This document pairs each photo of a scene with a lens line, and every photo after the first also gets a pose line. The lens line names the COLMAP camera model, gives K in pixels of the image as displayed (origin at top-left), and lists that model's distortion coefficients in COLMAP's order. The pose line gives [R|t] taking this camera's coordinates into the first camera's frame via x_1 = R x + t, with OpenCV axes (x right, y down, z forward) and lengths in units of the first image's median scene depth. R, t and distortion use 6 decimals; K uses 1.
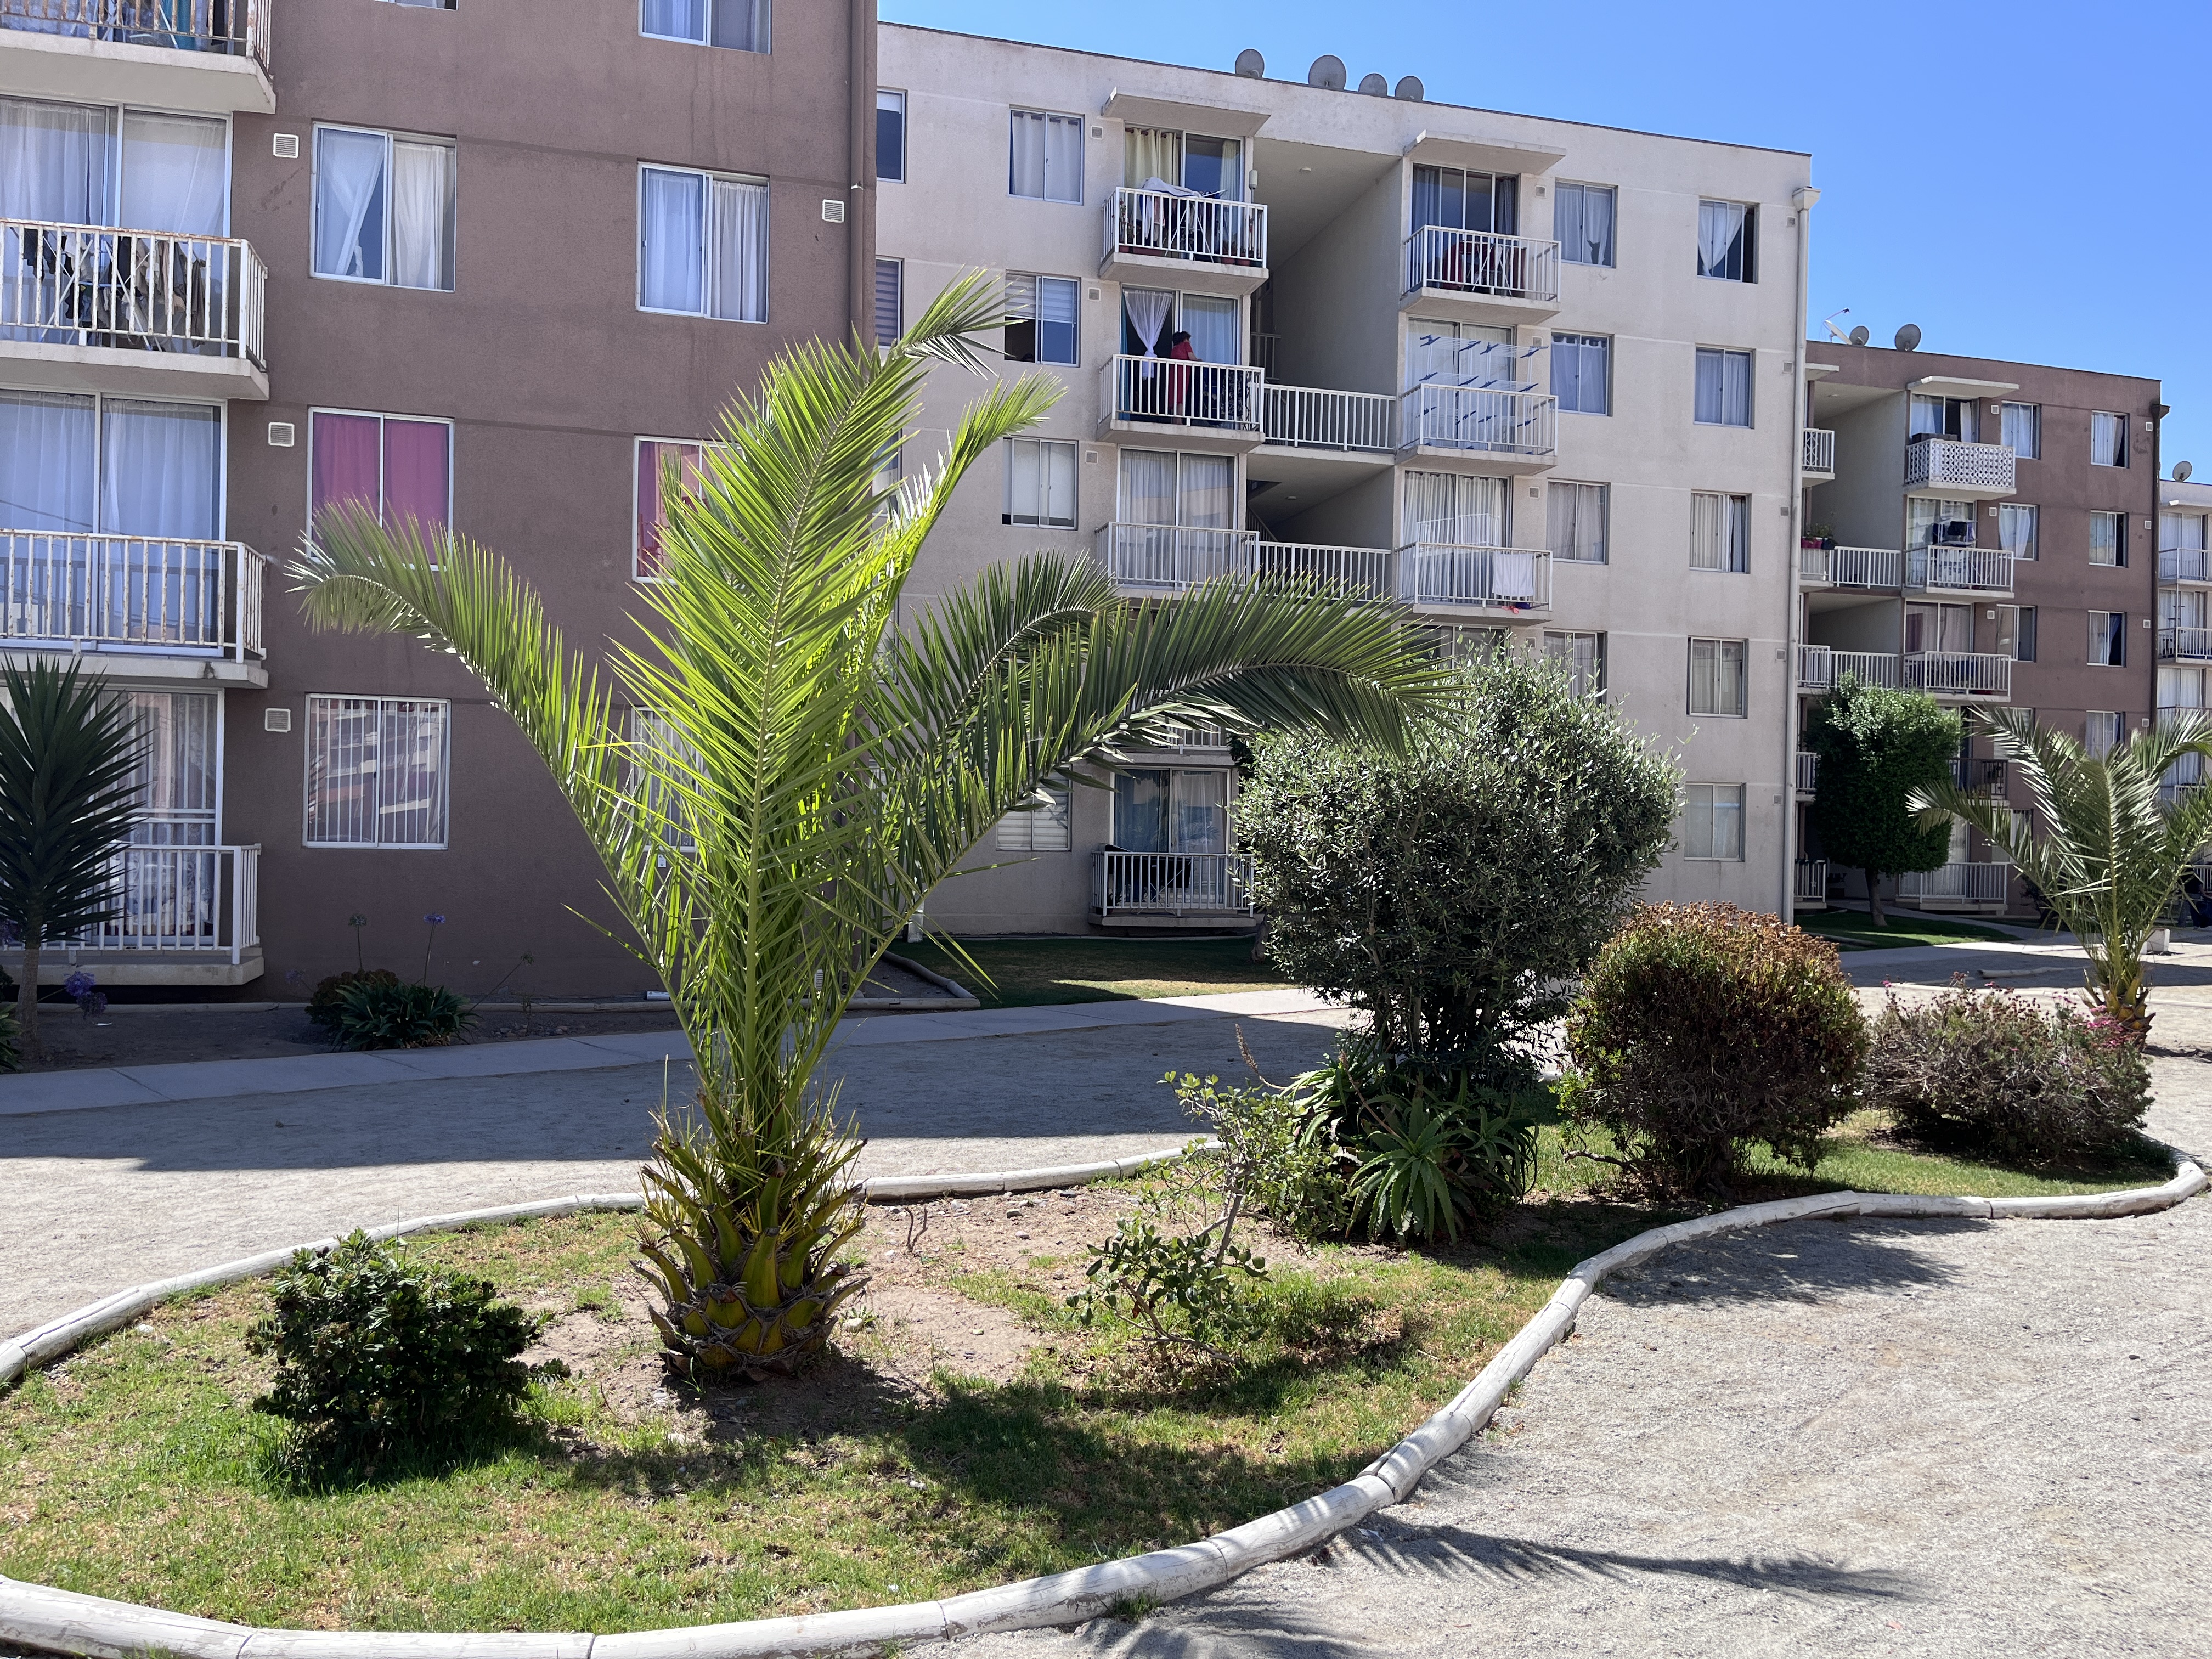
lens RADIAL K [[1667.9, 0, 1111.3], [0, 1667.9, 837.8], [0, 0, 1]] dist [0.049326, -0.072121]
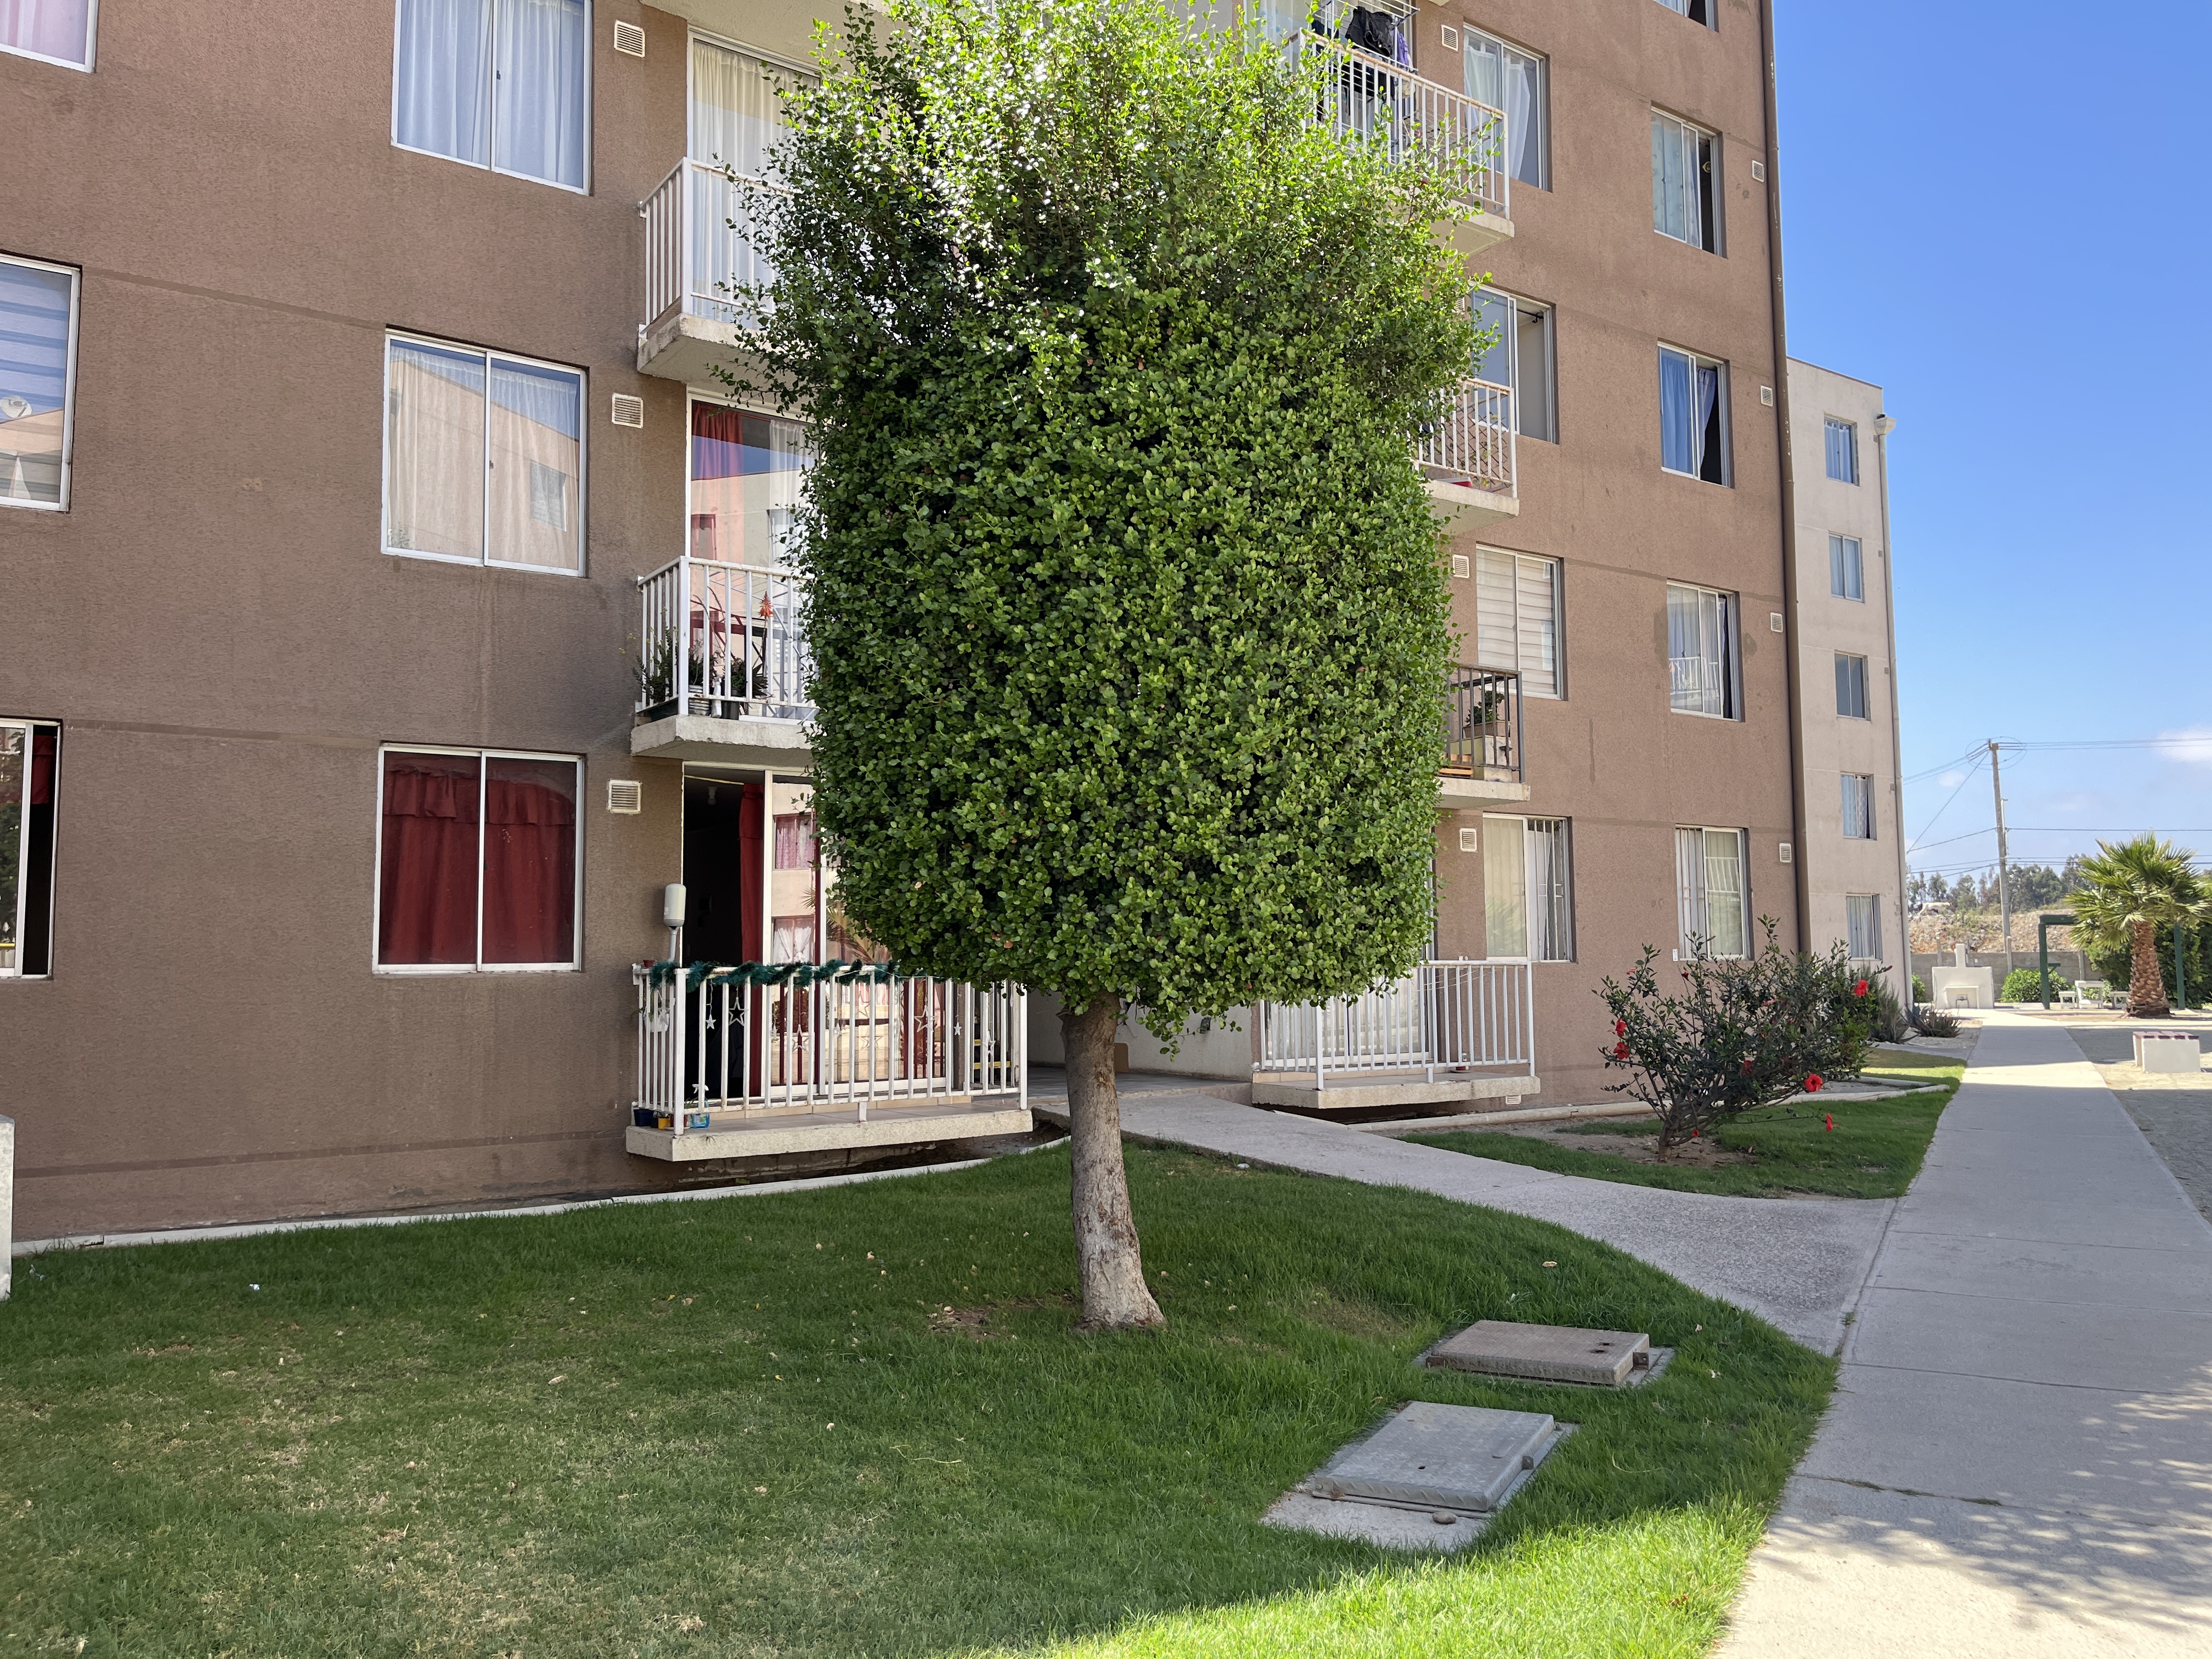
lens RADIAL K [[1667.9, 0, 1111.3], [0, 1667.9, 837.8], [0, 0, 1]] dist [0.049326, -0.072121]
pose [[0.944981, 0.000849, 0.327125, 0.335114], [0.024158, 0.997085, -0.072376, 0.012843], [-0.326233, 0.076297, 0.942205, 0.696416]]
